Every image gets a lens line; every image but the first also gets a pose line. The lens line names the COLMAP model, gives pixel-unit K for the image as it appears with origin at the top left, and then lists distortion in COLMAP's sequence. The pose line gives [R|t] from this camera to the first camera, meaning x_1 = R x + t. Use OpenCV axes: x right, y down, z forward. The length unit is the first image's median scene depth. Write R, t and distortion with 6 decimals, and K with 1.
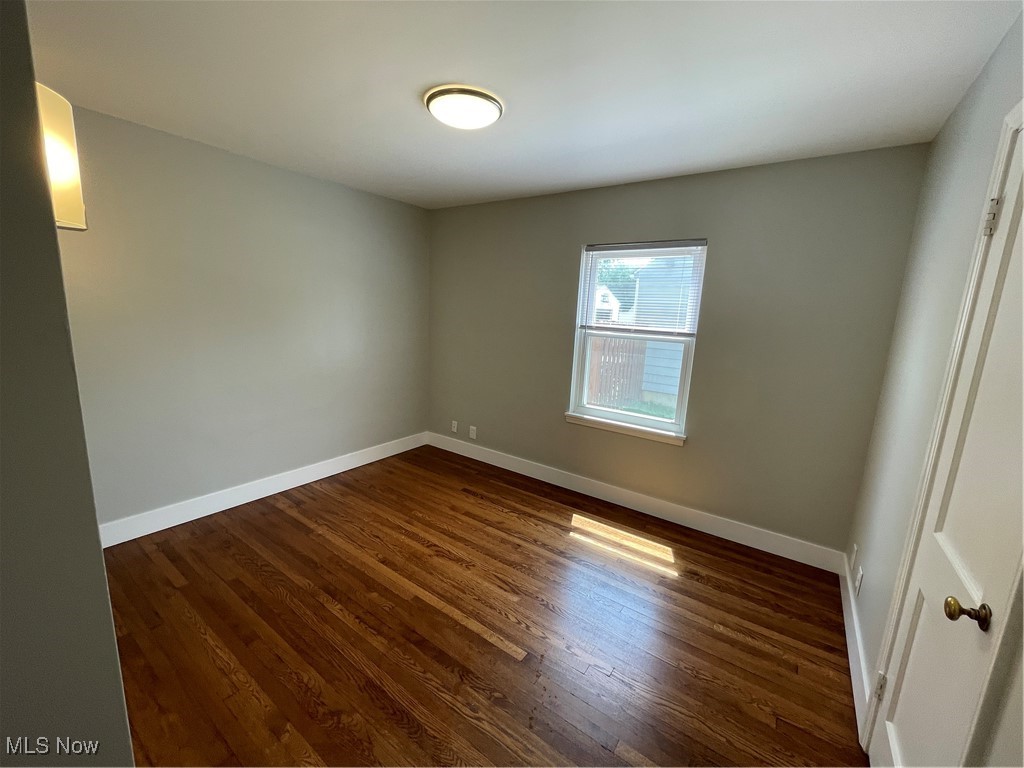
lens RADIAL K [[413.8, 0, 510.3], [0, 413.8, 384.3], [0, 0, 1]] dist [-0.003013, -0.000217]
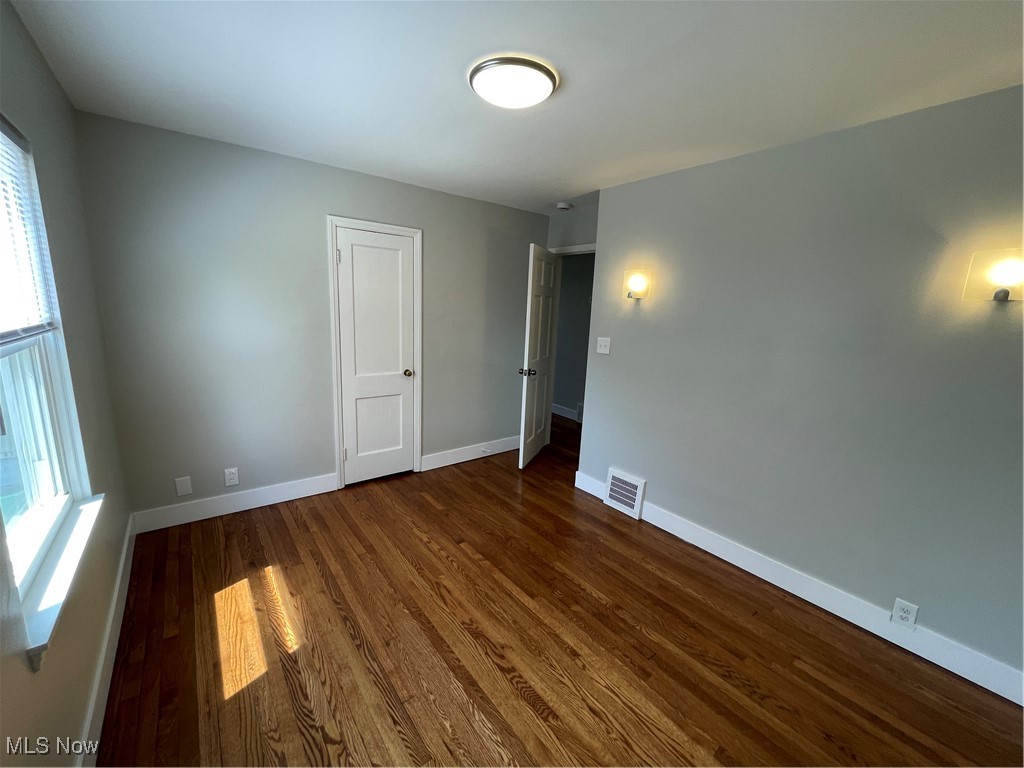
lens RADIAL K [[413.8, 0, 510.3], [0, 413.8, 384.3], [0, 0, 1]] dist [-0.003013, -0.000217]
pose [[-0.953318, -0.137749, 0.268718, -0.331817], [-0.029166, 0.927735, 0.372099, -0.308118], [-0.300555, 0.346892, -0.888444, 1.532649]]
